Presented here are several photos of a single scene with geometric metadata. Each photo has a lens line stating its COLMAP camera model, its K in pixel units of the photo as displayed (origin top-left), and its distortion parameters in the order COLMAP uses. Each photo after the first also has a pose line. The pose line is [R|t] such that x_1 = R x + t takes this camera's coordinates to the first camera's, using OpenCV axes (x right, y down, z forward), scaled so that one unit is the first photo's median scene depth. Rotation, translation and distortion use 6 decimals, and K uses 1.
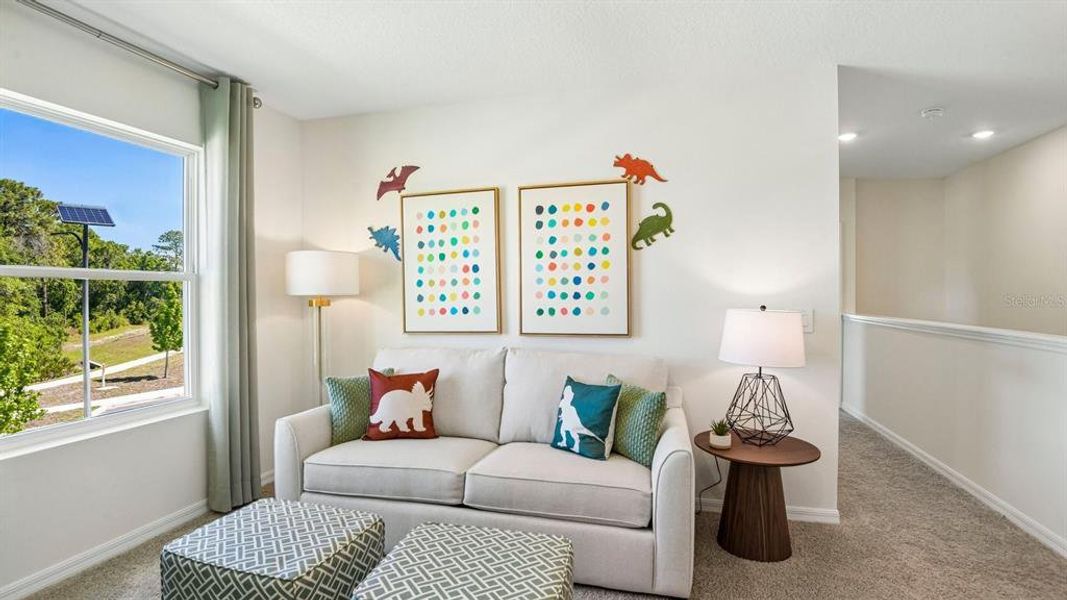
lens RADIAL K [[530.0, 0, 533.5], [0, 530.0, 300.0], [0, 0, 1]] dist [-0.001082, -0.000237]
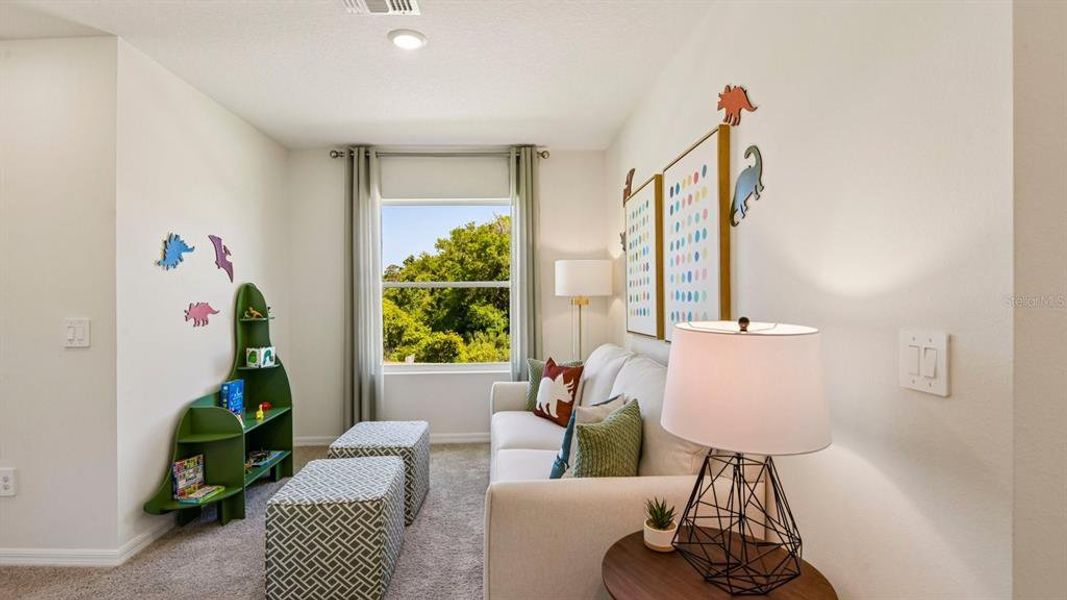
lens RADIAL K [[530.0, 0, 533.5], [0, 530.0, 300.0], [0, 0, 1]] dist [-0.001082, -0.000237]
pose [[0.269863, 0.008627, -0.962860, 0.761609], [-0.010644, 0.999925, 0.005976, -0.005064], [0.962840, 0.008636, 0.269935, 0.584701]]
